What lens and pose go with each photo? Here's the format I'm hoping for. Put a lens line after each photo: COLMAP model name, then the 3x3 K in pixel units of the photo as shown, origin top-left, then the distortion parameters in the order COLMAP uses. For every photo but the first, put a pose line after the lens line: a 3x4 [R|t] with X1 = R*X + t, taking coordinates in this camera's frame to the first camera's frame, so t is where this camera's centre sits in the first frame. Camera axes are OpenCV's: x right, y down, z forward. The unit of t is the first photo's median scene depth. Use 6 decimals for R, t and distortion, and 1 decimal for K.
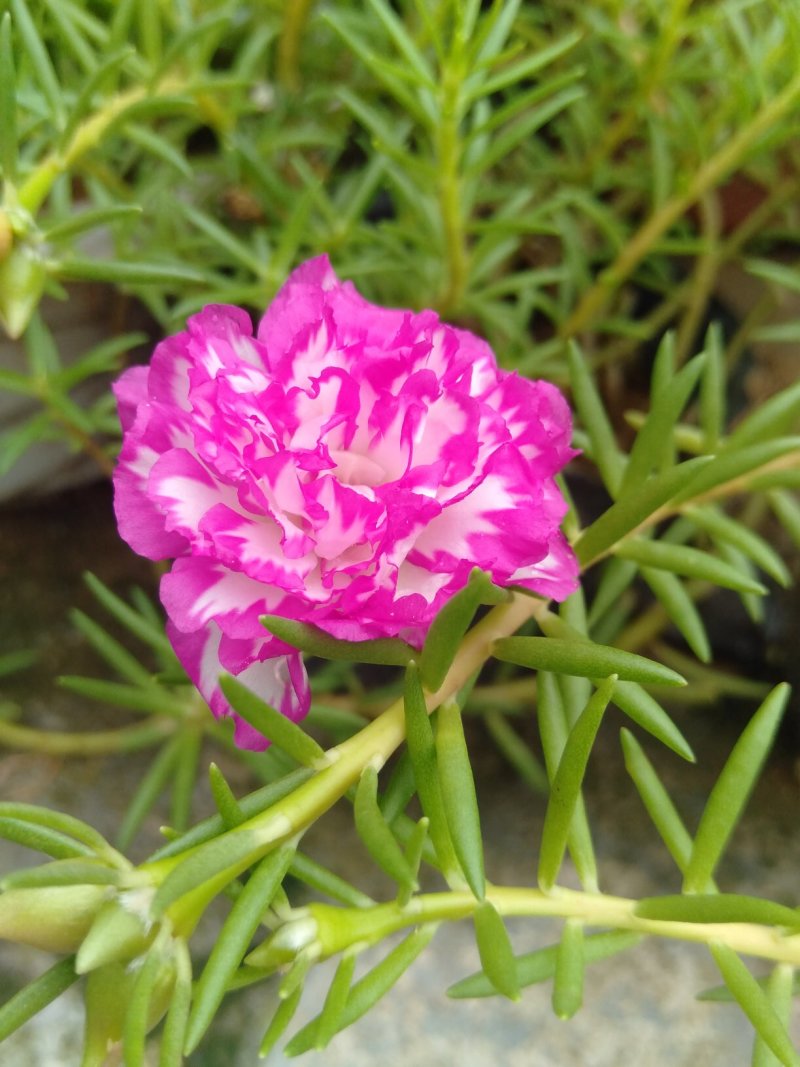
lens RADIAL K [[1102.0, 0, 415.3], [0, 1102.0, 531.4], [0, 0, 1]] dist [0.069905, -0.272905]
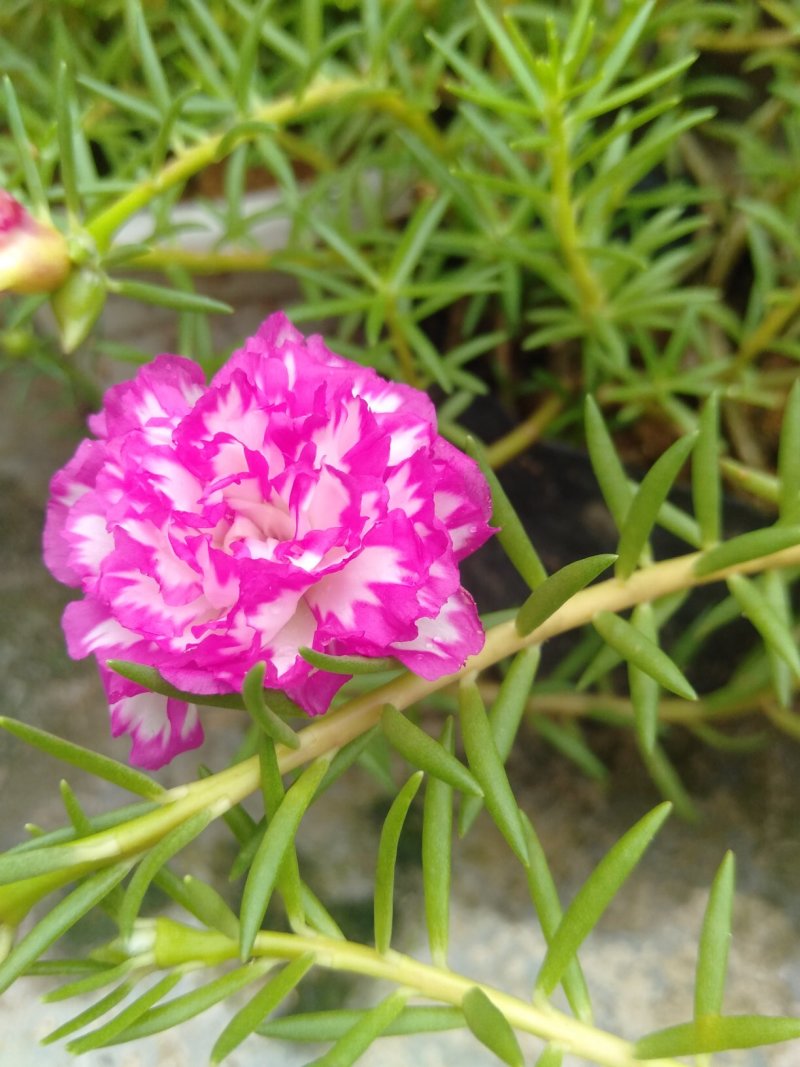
lens RADIAL K [[1102.0, 0, 415.3], [0, 1102.0, 531.4], [0, 0, 1]] dist [0.069905, -0.272905]
pose [[0.944585, 0.130930, -0.301025, 0.416175], [-0.114086, 0.990789, 0.072951, -0.148689], [0.307803, -0.034566, 0.950822, 0.045859]]
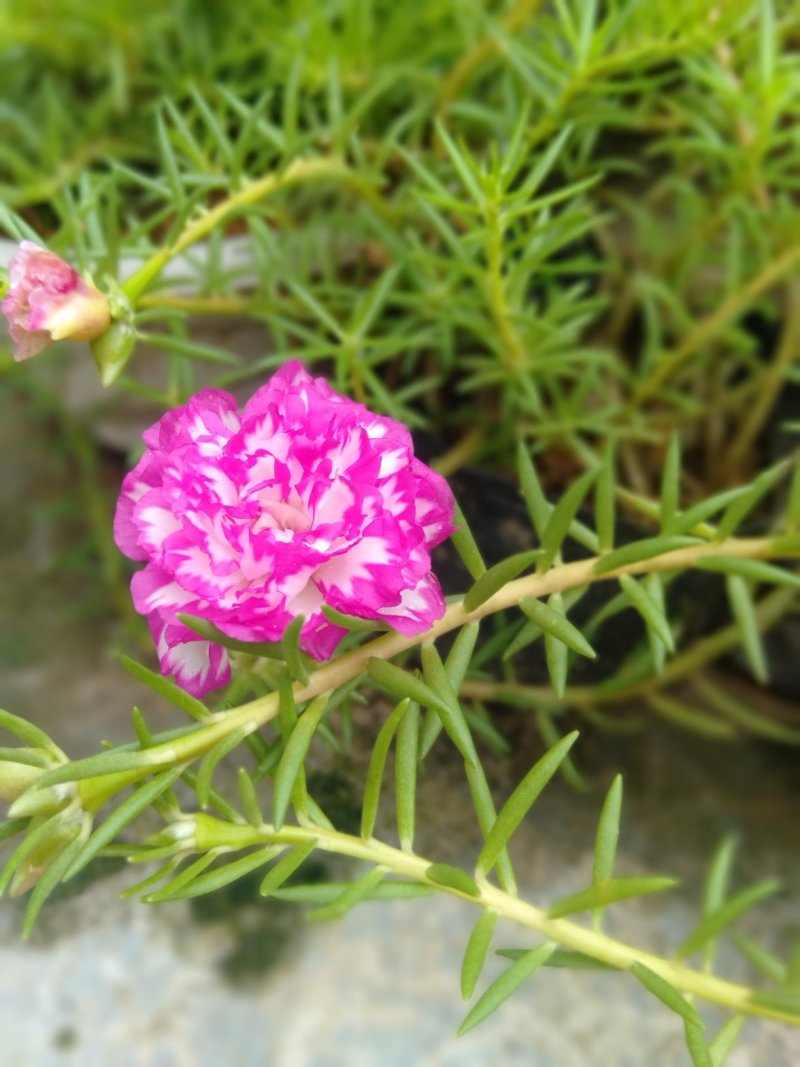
lens RADIAL K [[1074.2, 0, 400.0], [0, 1074.2, 533.5], [0, 0, 1]] dist [0.122762, -0.455100]
pose [[0.962418, 0.154780, -0.223147, 0.412102], [-0.148756, 0.987910, 0.043662, -0.123979], [0.227207, -0.008827, 0.973806, -0.311624]]
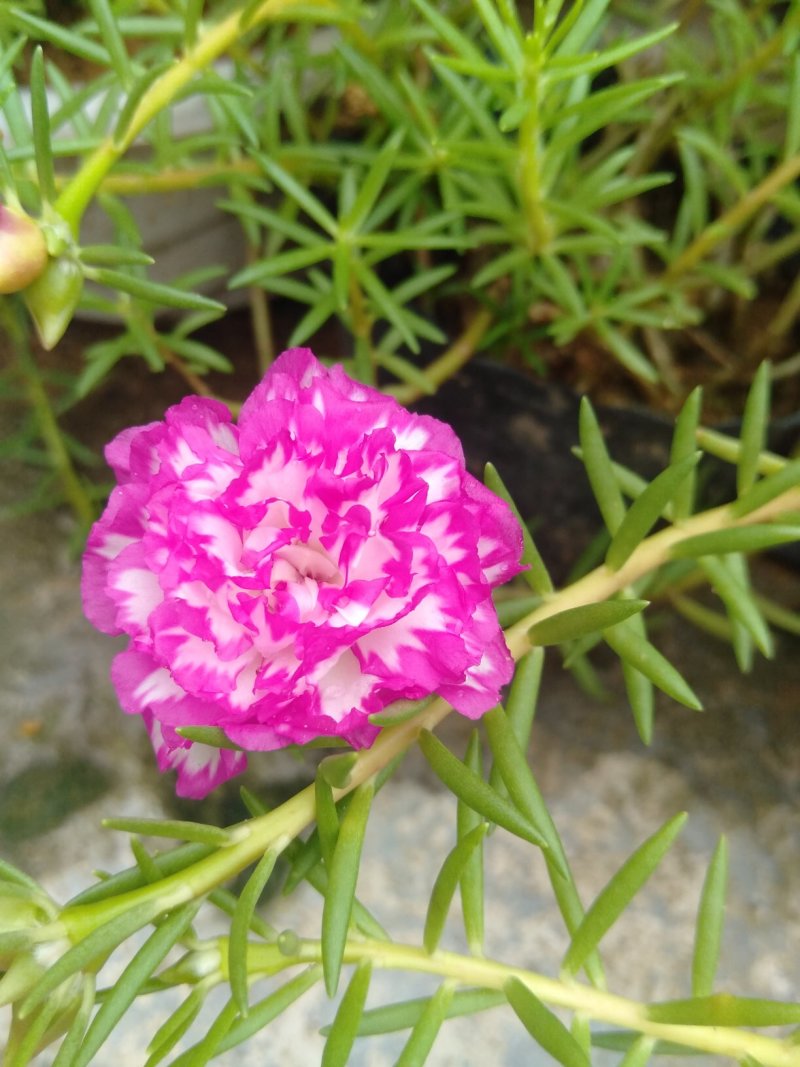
lens RADIAL K [[1102.0, 0, 415.3], [0, 1102.0, 531.4], [0, 0, 1]] dist [0.069905, -0.272905]
pose [[0.978520, 0.149432, -0.142017, 0.206844], [-0.114565, 0.966896, 0.228008, -0.364980], [0.171388, -0.206840, 0.963246, -0.010600]]
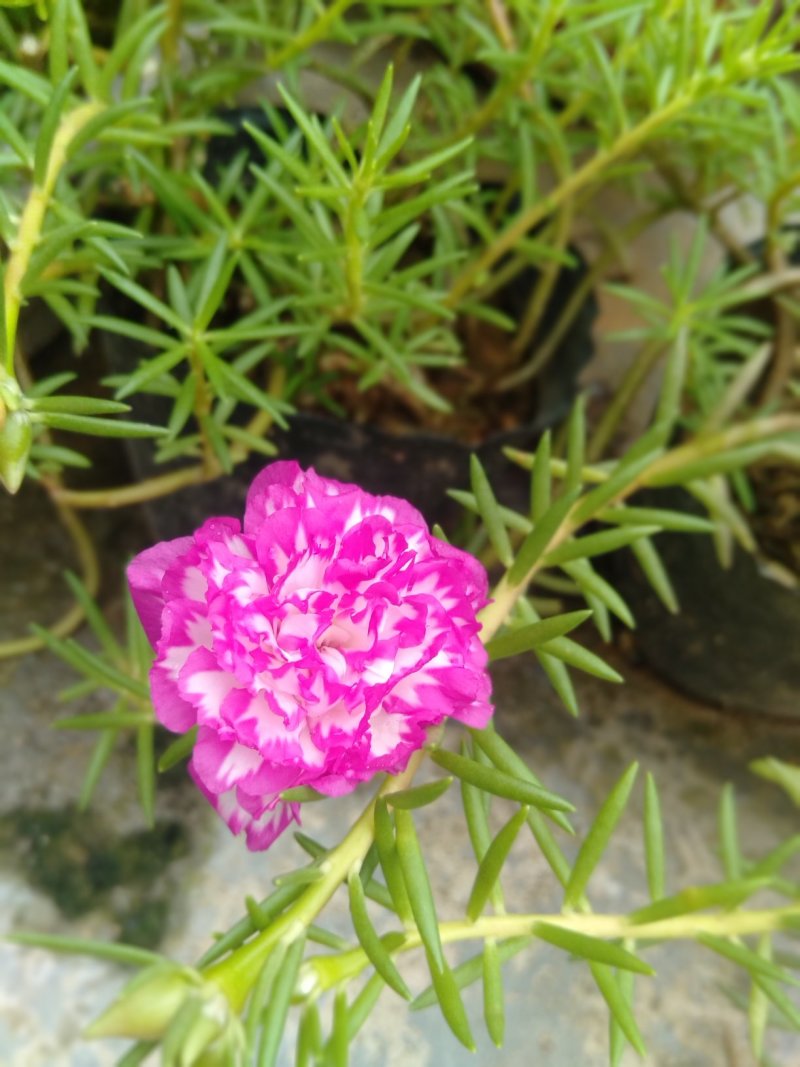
lens RADIAL K [[1074.2, 0, 400.0], [0, 1074.2, 533.5], [0, 0, 1]] dist [0.122762, -0.455100]
pose [[0.988875, -0.038446, 0.143692, -0.156055], [0.006342, 0.976039, 0.217503, -0.475995], [-0.148611, -0.214172, 0.965425, -0.220888]]
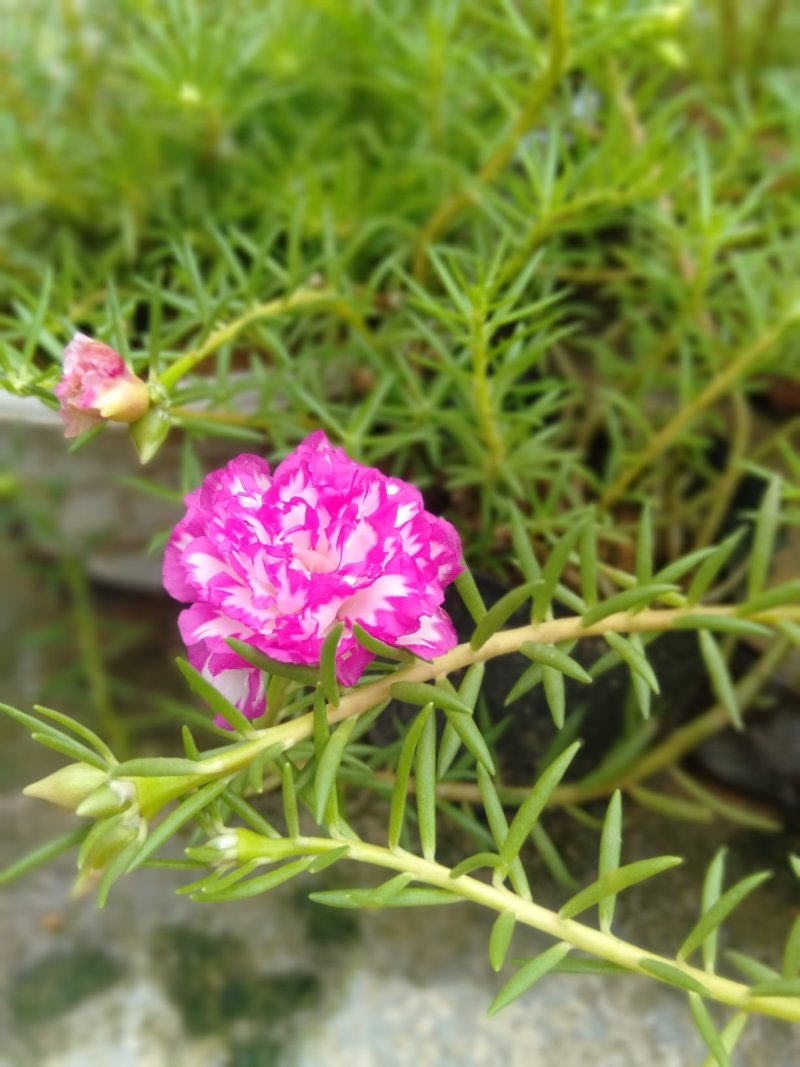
lens RADIAL K [[1074.2, 0, 400.0], [0, 1074.2, 533.5], [0, 0, 1]] dist [0.122762, -0.455100]
pose [[0.973178, 0.099877, -0.207244, 0.401431], [-0.126035, 0.985092, -0.117088, 0.072481], [0.192459, 0.140068, 0.971257, -0.511056]]
